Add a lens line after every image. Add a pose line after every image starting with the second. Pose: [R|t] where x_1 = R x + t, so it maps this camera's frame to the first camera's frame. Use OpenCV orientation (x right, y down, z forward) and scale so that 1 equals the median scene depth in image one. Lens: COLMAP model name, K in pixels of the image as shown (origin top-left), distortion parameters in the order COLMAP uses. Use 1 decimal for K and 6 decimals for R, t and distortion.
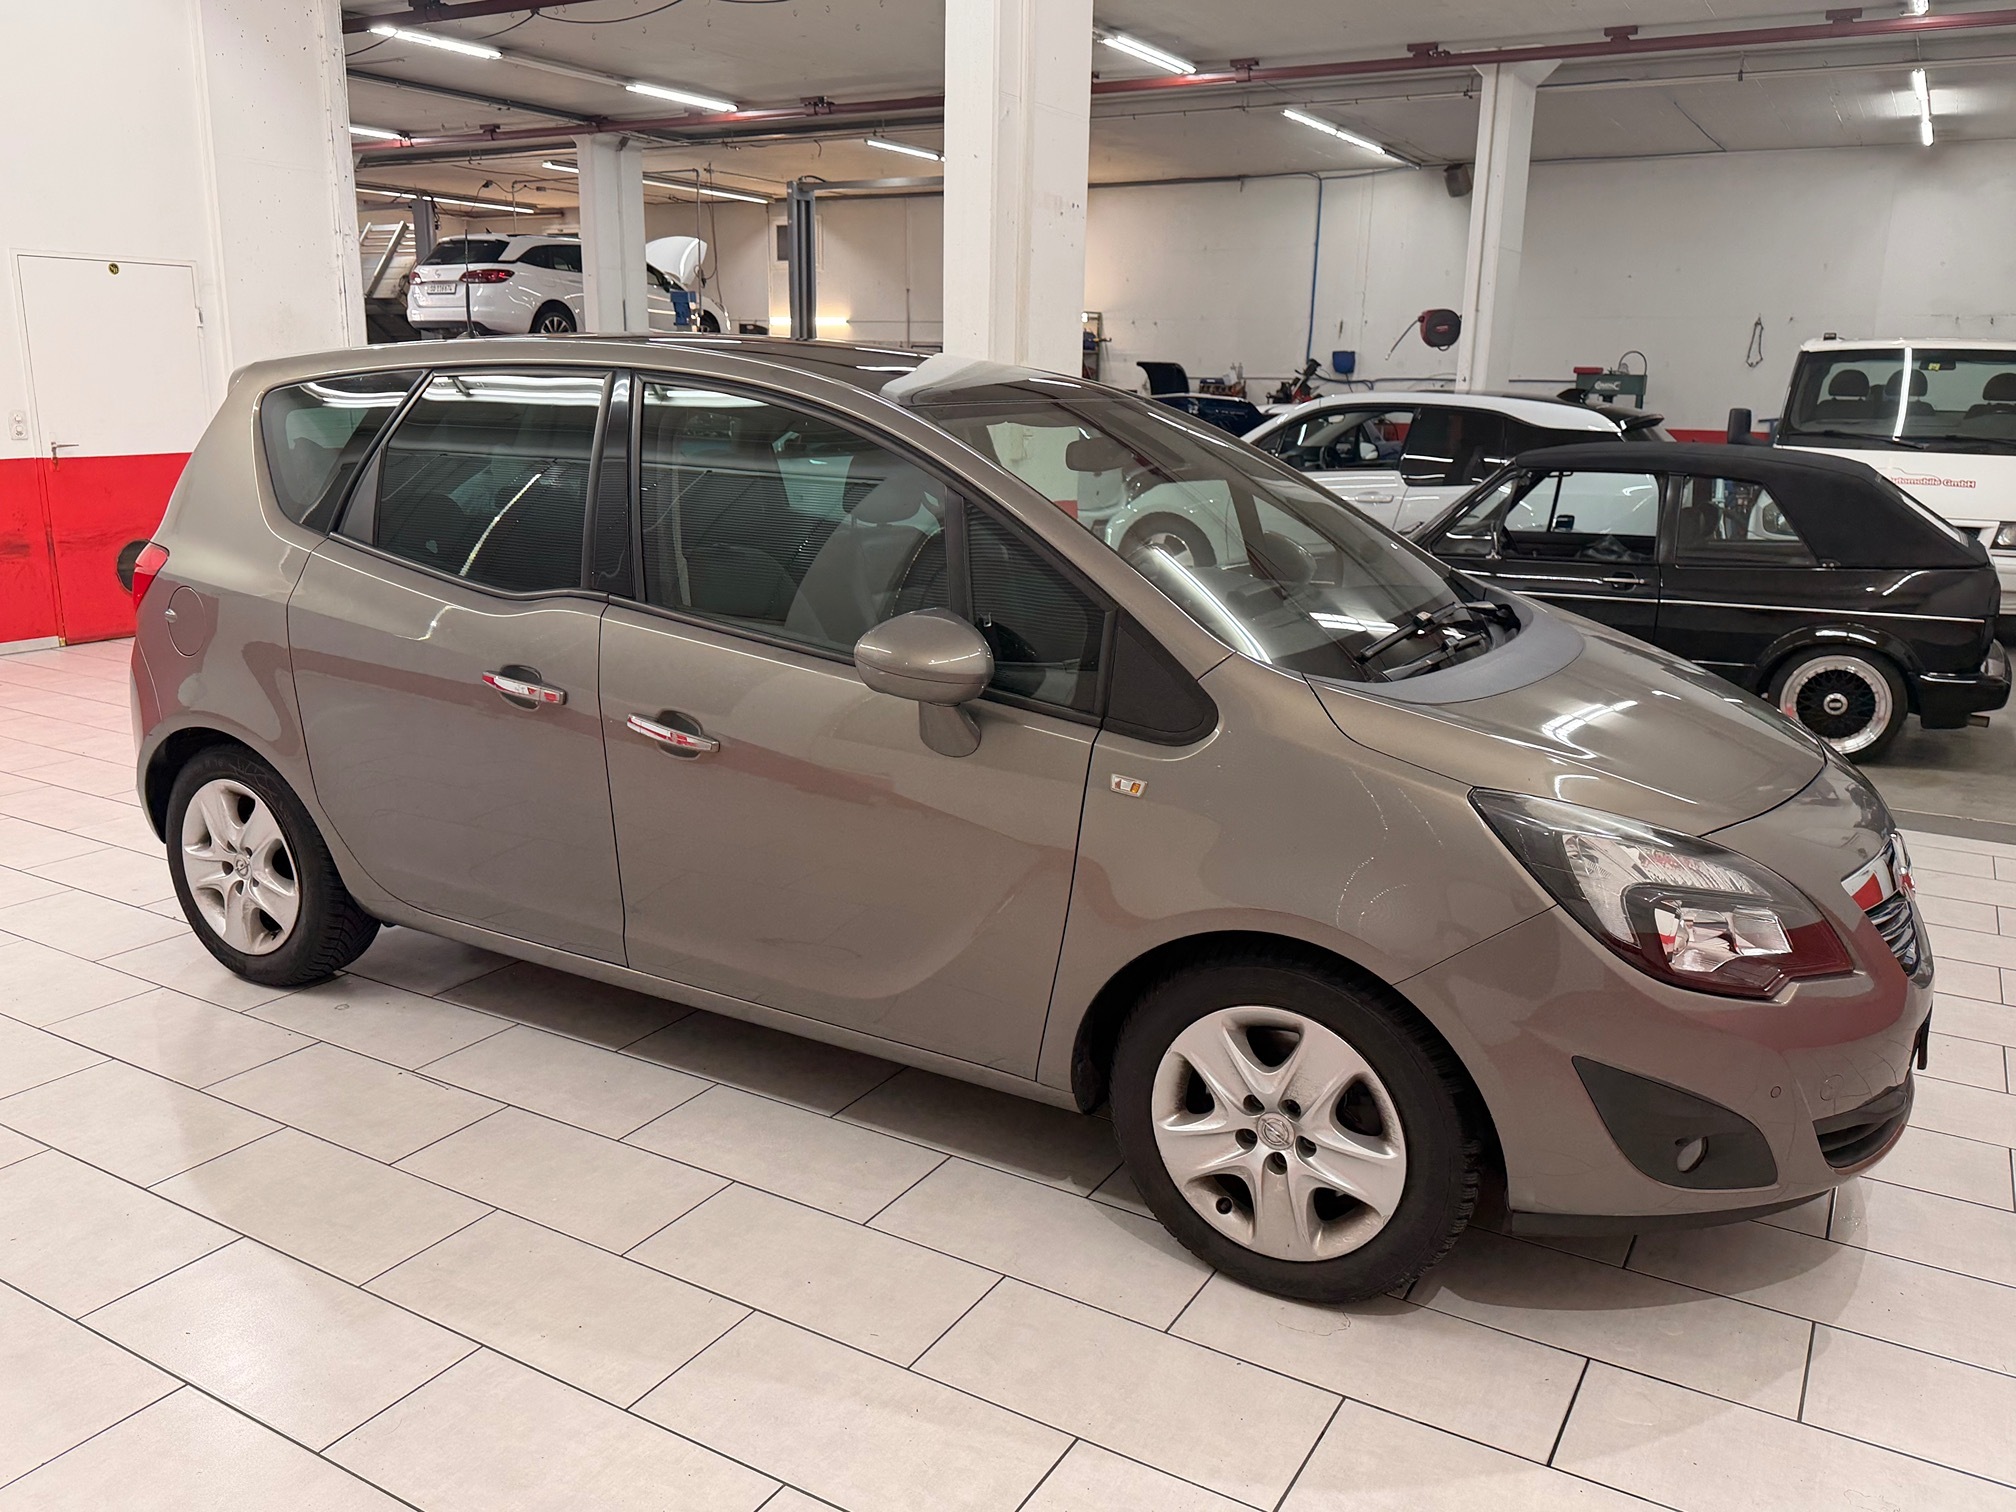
lens RADIAL K [[1588.9, 0, 1008.0], [0, 1588.9, 756.0], [0, 0, 1]] dist [0.011431, -0.002391]
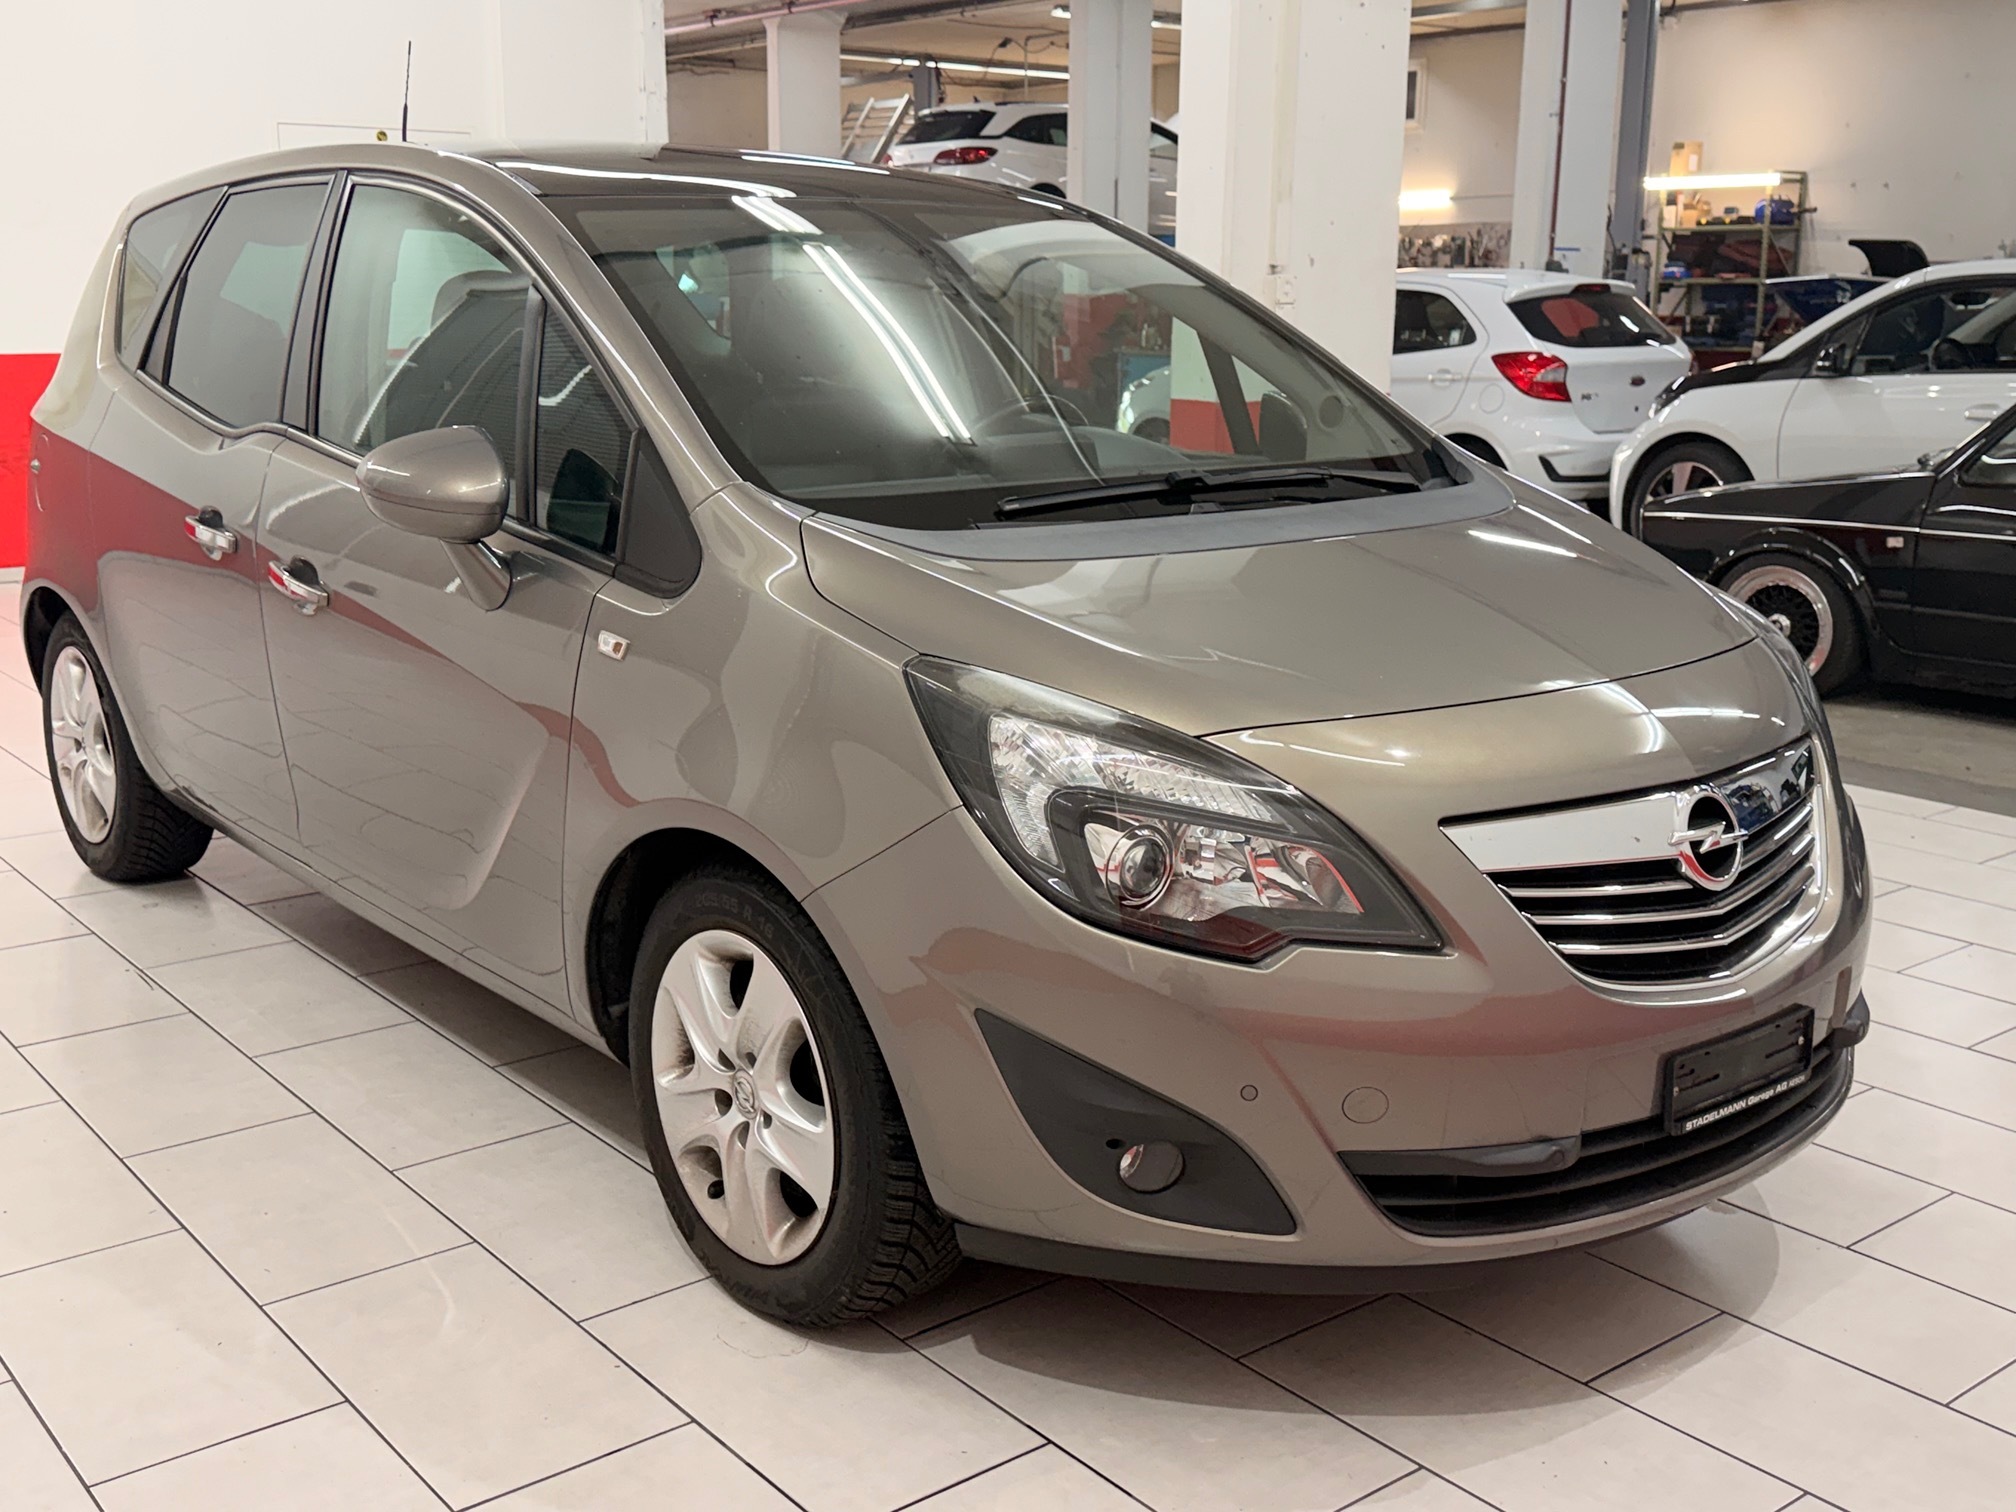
lens RADIAL K [[2086.8, 0, 1017.0], [0, 2086.8, 803.9], [0, 0, 1]] dist [0.093798, 0.012300]
pose [[0.932075, 0.072861, -0.354862, 0.447738], [-0.072720, 0.997258, 0.013753, 0.047677], [0.354891, 0.012987, 0.934817, 0.053388]]
